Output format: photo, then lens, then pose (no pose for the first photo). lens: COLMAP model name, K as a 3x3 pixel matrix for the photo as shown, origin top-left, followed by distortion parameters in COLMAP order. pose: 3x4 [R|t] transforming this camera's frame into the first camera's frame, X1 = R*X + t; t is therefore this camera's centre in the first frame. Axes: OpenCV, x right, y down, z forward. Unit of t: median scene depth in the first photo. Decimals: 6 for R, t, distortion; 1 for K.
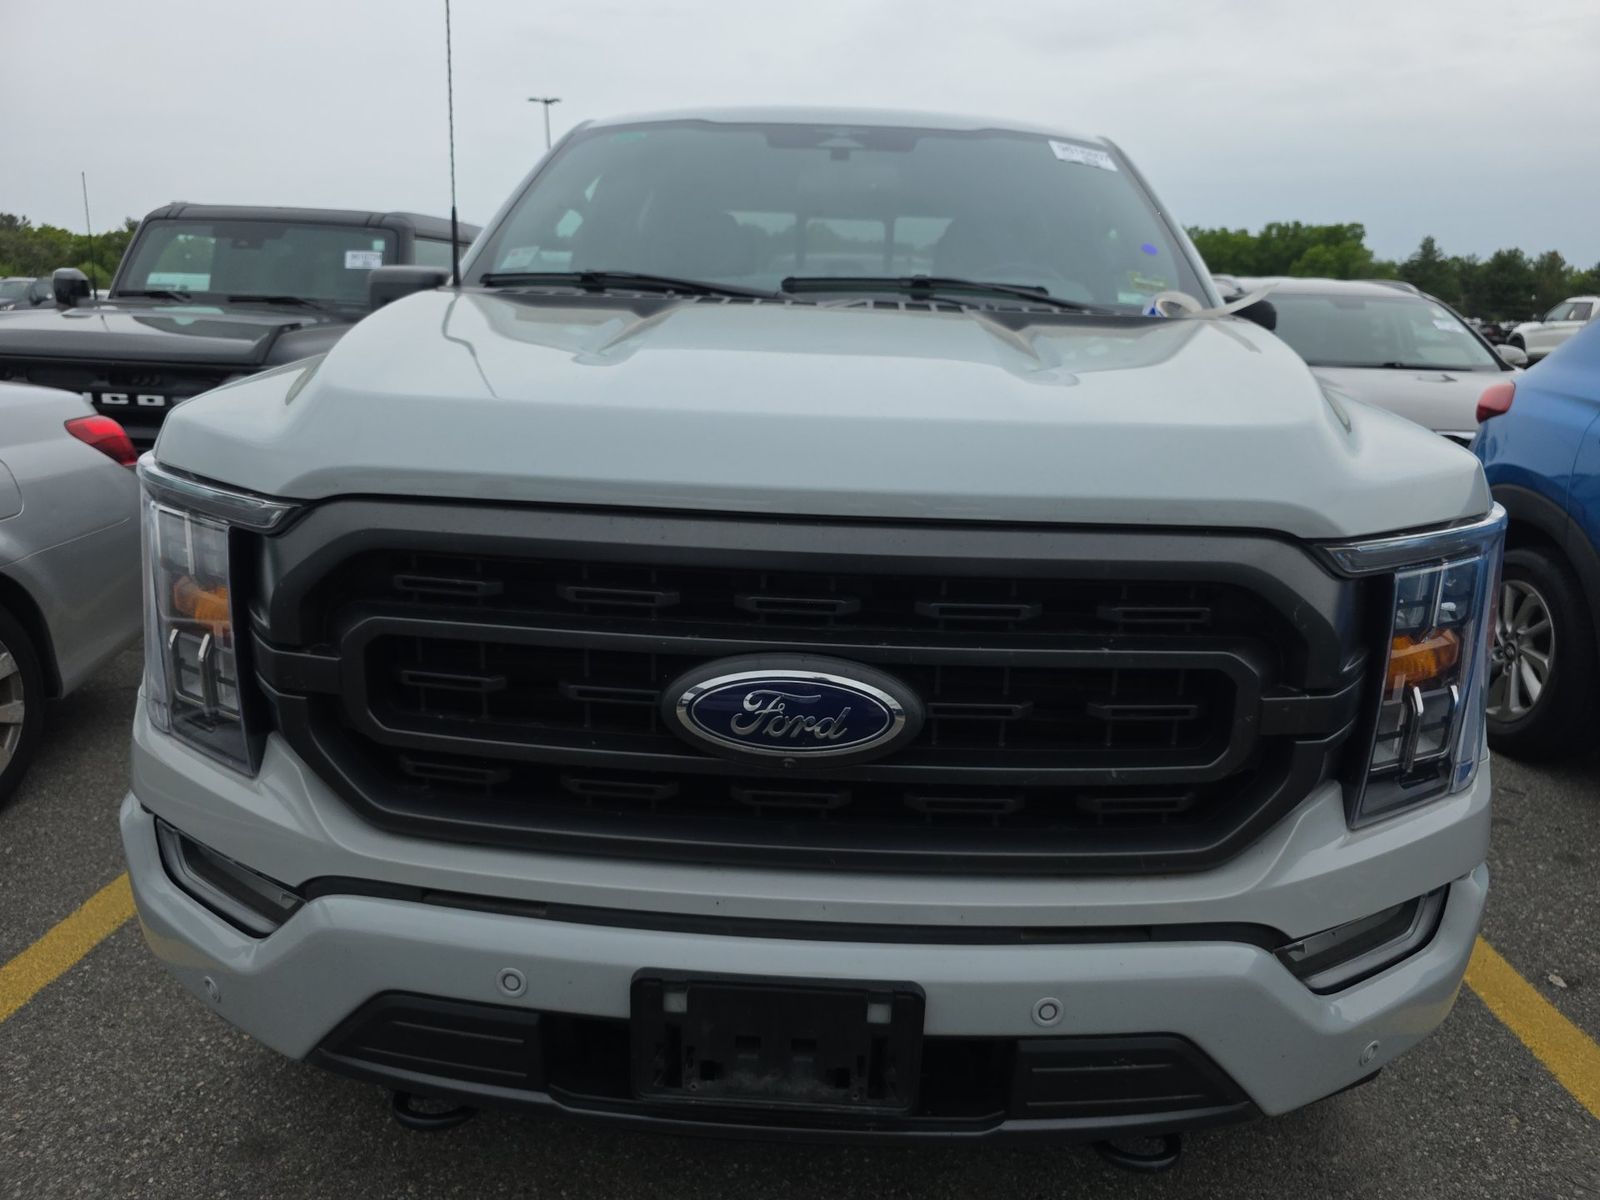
lens RADIAL K [[1079.1, 0, 792.0], [0, 1079.1, 561.4], [0, 0, 1]] dist [0.053030, -0.062584]
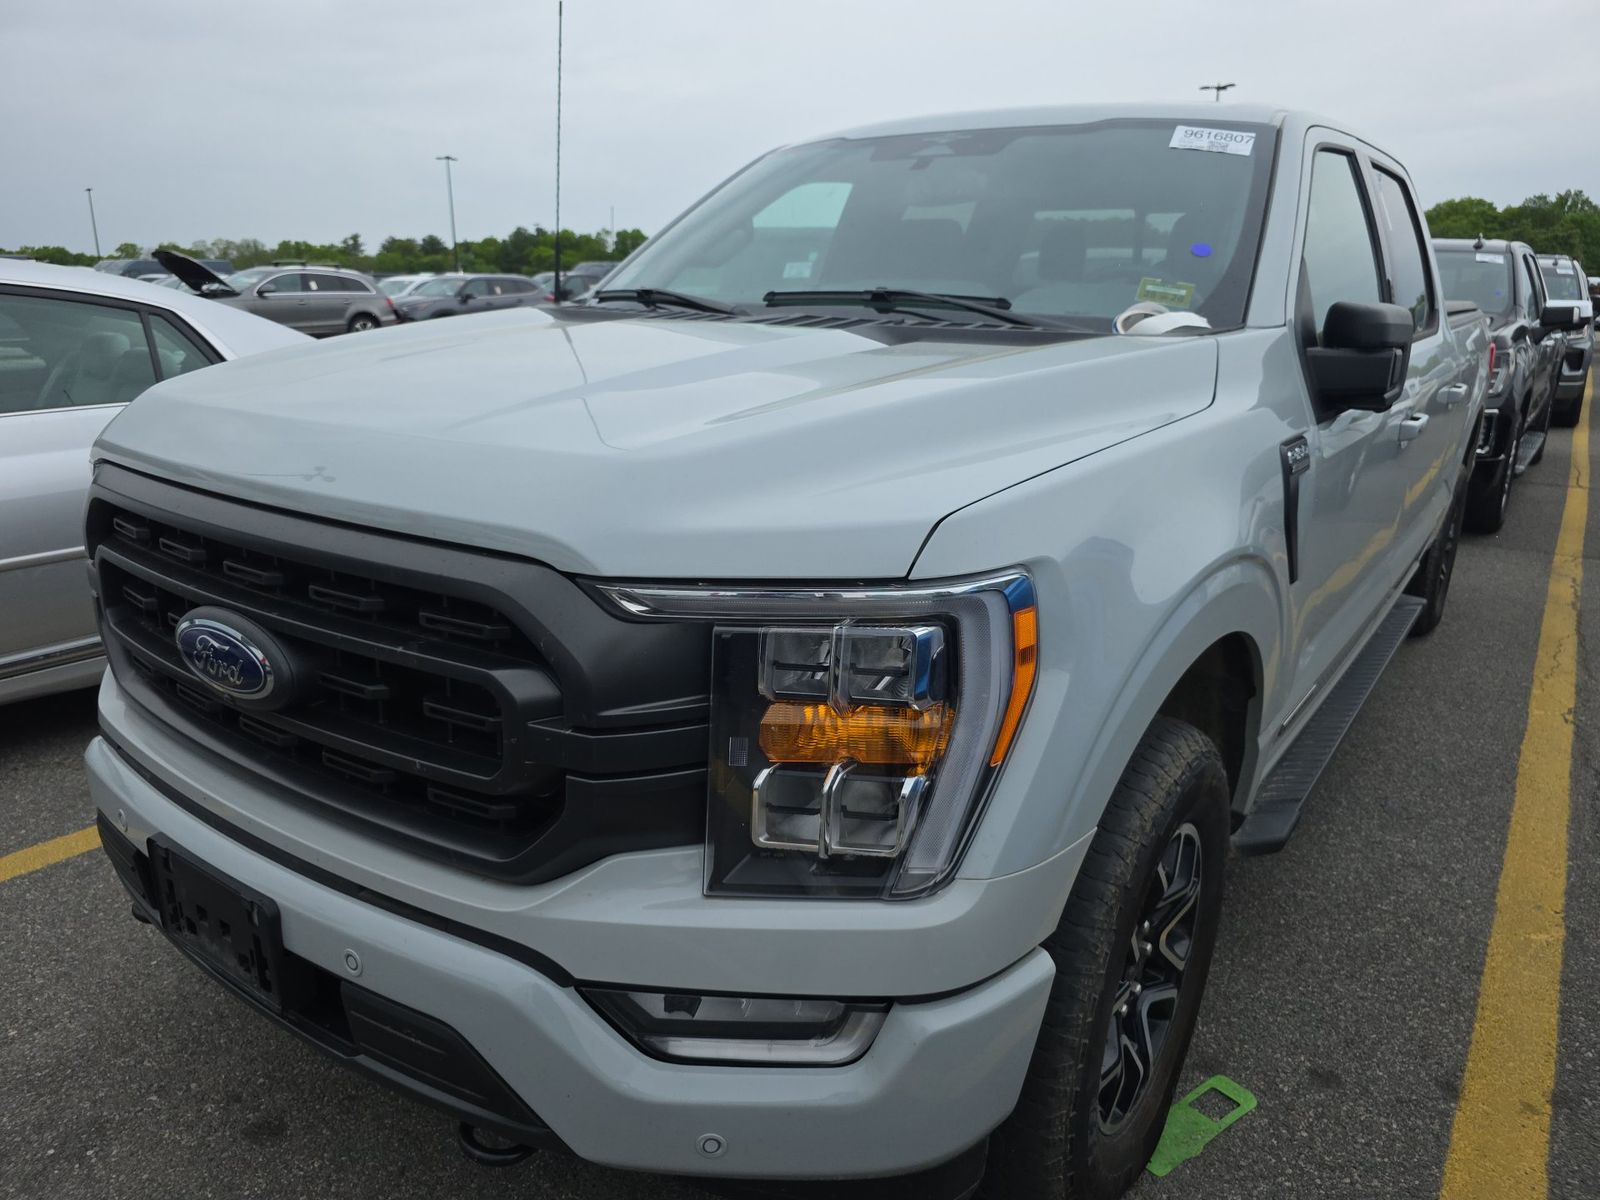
lens RADIAL K [[1079.1, 0, 792.0], [0, 1079.1, 561.4], [0, 0, 1]] dist [0.053030, -0.062584]
pose [[0.835751, 0.123845, -0.534960, 0.757288], [-0.122331, 0.991743, 0.038478, -0.061779], [0.535308, 0.033284, 0.844001, 0.182559]]
